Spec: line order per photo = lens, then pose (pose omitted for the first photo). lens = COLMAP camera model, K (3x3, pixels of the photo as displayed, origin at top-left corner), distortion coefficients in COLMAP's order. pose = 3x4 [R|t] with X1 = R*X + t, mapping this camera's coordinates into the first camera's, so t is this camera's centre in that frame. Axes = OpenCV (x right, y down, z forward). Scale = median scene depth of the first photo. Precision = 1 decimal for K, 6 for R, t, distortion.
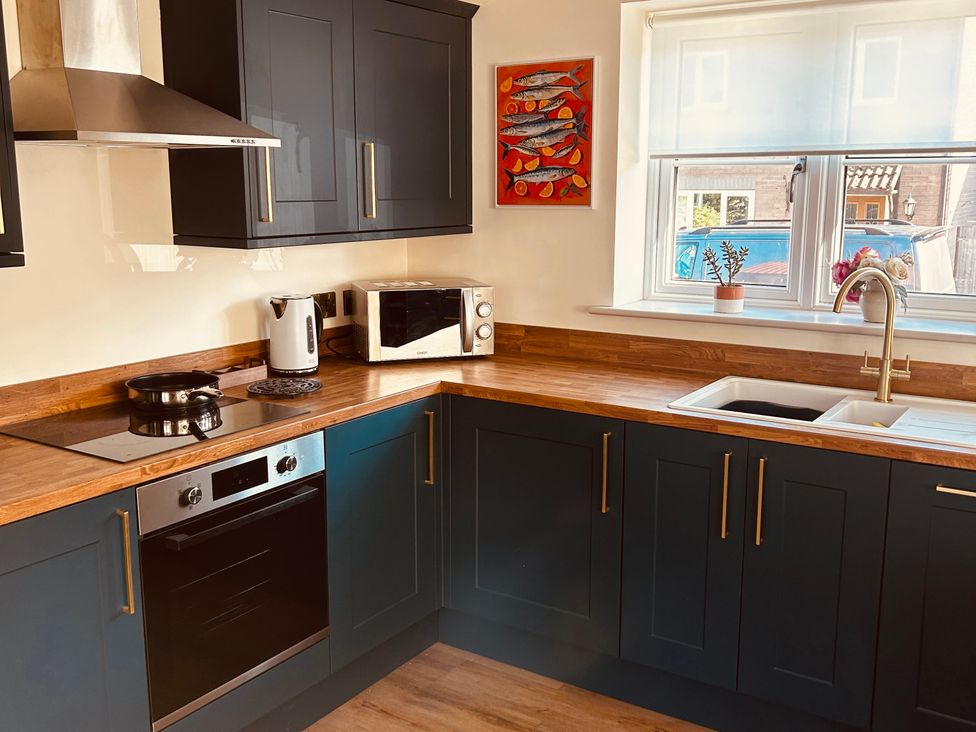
lens RADIAL K [[992.3, 0, 488.0], [0, 992.3, 366.0], [0, 0, 1]] dist [0.165522, -0.402935]
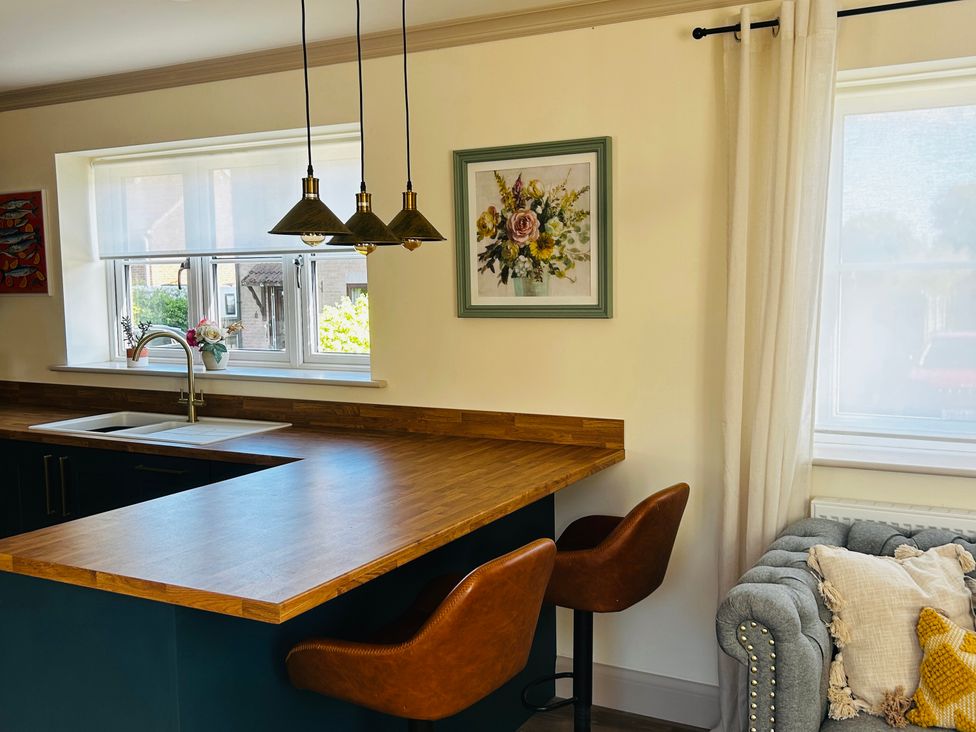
lens RADIAL K [[963.8, 0, 488.0], [0, 963.8, 366.0], [0, 0, 1]] dist [0.059212, -0.013702]
pose [[0.997540, -0.027479, 0.064495, 0.621453], [0.032801, 0.996012, -0.082972, 0.072386], [-0.061958, 0.084883, 0.994463, -0.375613]]
